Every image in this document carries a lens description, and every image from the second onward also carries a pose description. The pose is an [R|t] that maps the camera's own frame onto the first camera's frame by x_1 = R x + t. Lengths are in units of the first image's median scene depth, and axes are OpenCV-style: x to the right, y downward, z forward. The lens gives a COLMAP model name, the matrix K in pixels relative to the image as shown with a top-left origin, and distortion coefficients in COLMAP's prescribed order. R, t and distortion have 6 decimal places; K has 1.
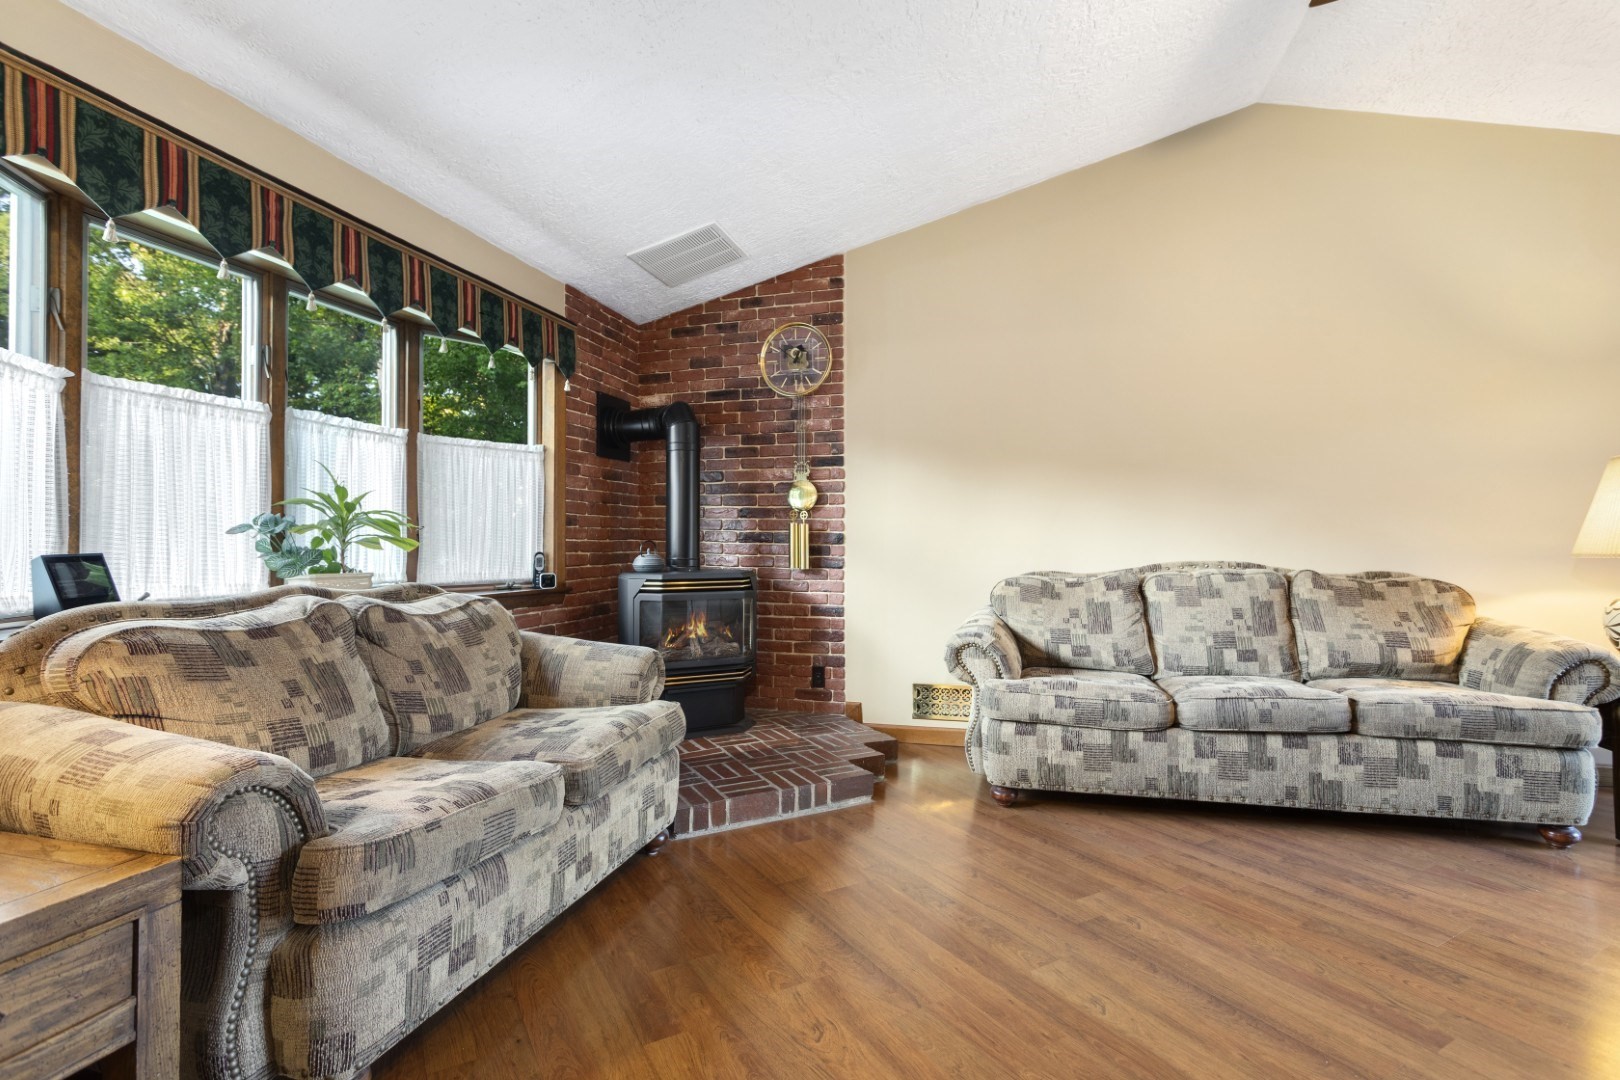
lens RADIAL K [[766.5, 0, 827.8], [0, 766.5, 532.6], [0, 0, 1]] dist [-0.000673, 0.000833]
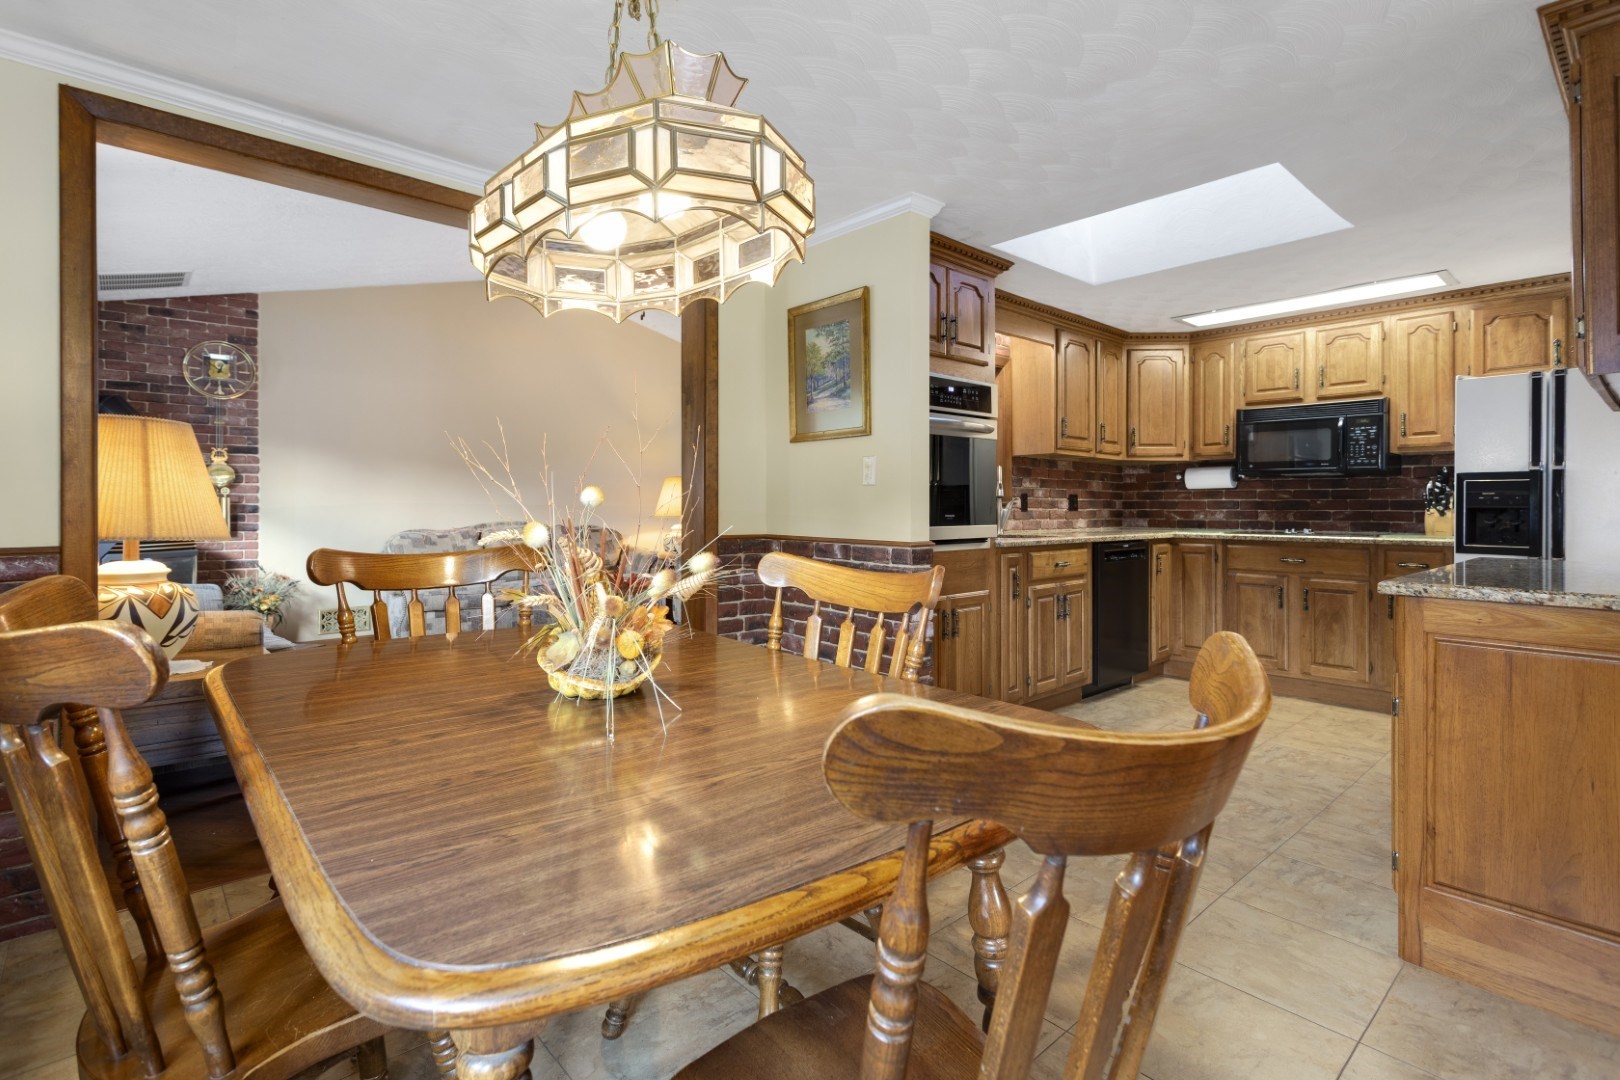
lens RADIAL K [[777.7, 0, 808.7], [0, 777.7, 506.6], [0, 0, 1]] dist [0.001859, 0.000912]
pose [[0.557850, 0.001664, 0.829940, -0.710751], [-0.013388, 0.999886, 0.006993, -0.023141], [-0.829834, -0.015012, 0.557809, -0.683267]]
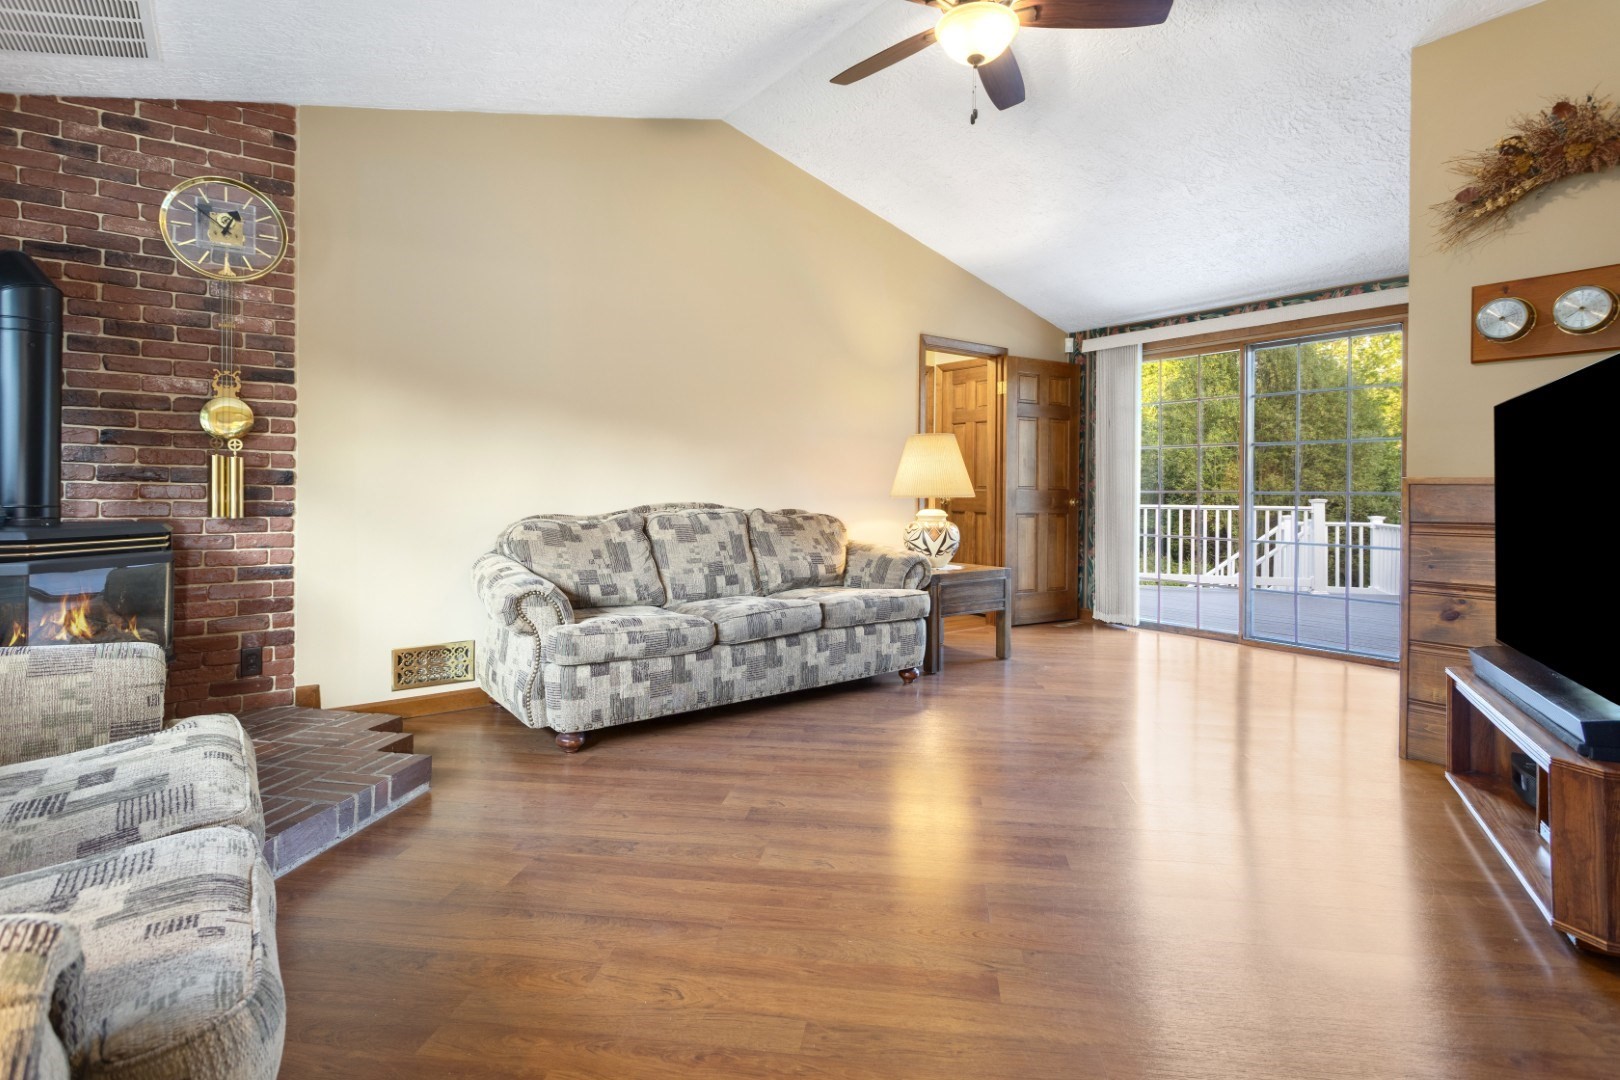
lens RADIAL K [[779.2, 0, 802.5], [0, 779.2, 492.3], [0, 0, 1]] dist [0.002398, 0.001458]
pose [[0.634274, 0.001732, 0.773106, -0.328932], [-0.018014, 0.999759, 0.012539, 0.004169], [-0.772898, -0.021879, 0.634153, 0.131043]]
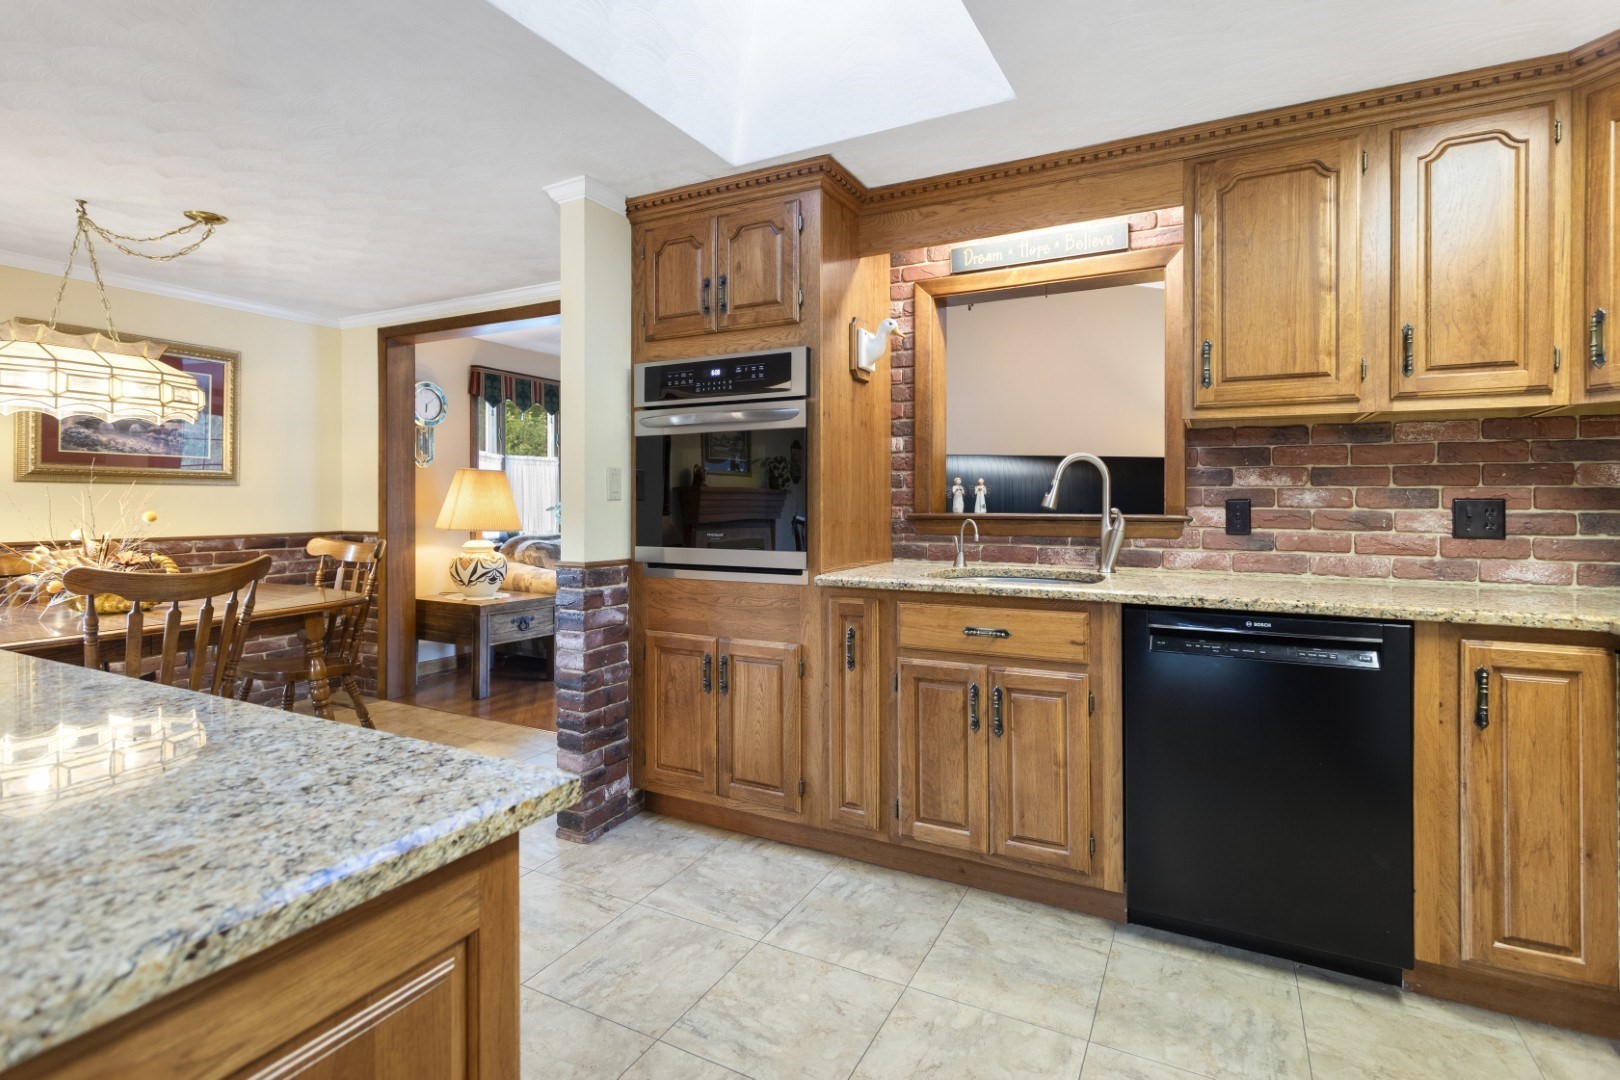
lens RADIAL K [[788.4, 0, 814.8], [0, 788.4, 495.3], [0, 0, 1]] dist [-0.002377, 0.000776]
pose [[0.971218, 0.000957, -0.238190, 0.551978], [0.000856, 0.999971, 0.007508, -0.053291], [0.238191, -0.007496, 0.971190, -1.032094]]
